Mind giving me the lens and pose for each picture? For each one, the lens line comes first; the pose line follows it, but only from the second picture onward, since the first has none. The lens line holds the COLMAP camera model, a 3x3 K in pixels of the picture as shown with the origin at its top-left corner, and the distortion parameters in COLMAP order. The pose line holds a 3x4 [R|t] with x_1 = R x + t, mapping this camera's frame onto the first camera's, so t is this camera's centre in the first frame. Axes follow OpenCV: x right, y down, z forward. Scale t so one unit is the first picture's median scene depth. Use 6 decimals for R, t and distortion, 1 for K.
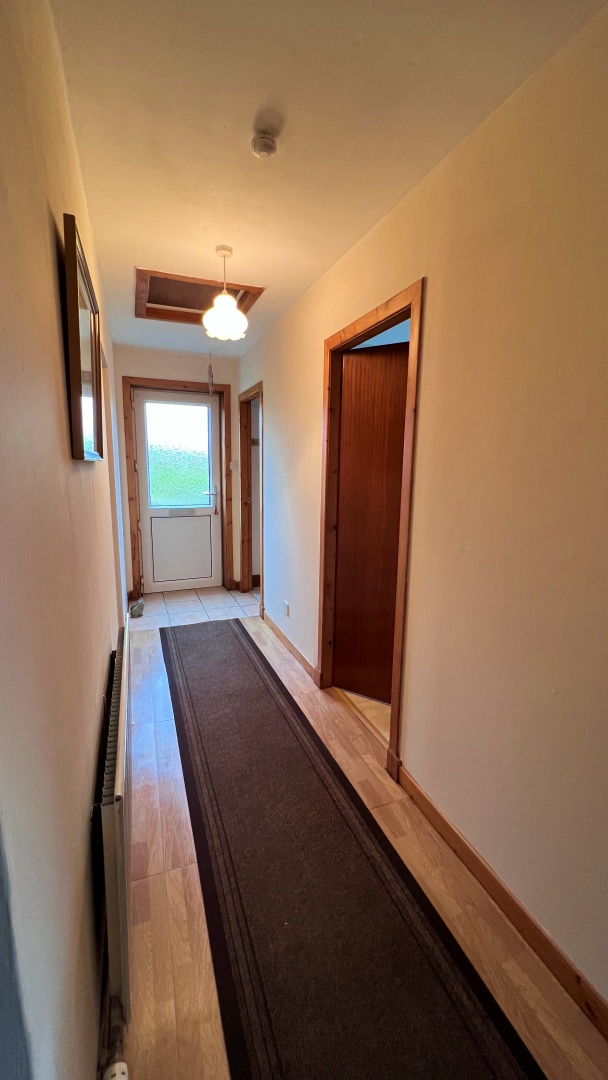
lens RADIAL K [[430.5, 0, 304.0], [0, 430.5, 540.0], [0, 0, 1]] dist [-0.000747, -0.000095]
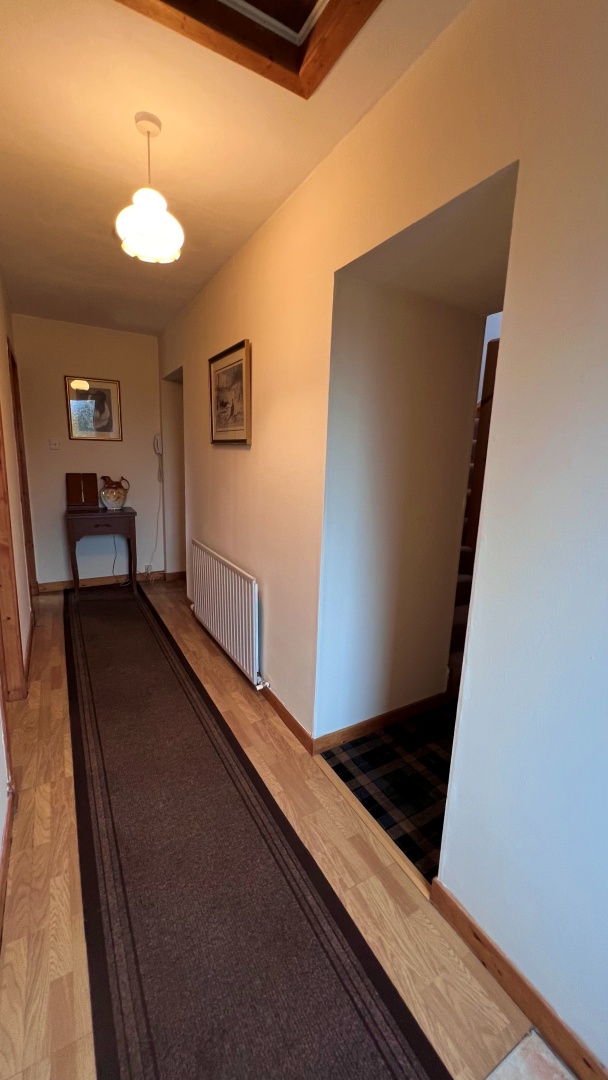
lens RADIAL K [[430.5, 0, 304.0], [0, 430.5, 540.0], [0, 0, 1]] dist [-0.000747, -0.000095]
pose [[-0.987442, -0.023861, -0.156168, -0.322675], [-0.078614, 0.931660, 0.354723, -0.303741], [0.137032, 0.362546, -0.921837, 1.816805]]
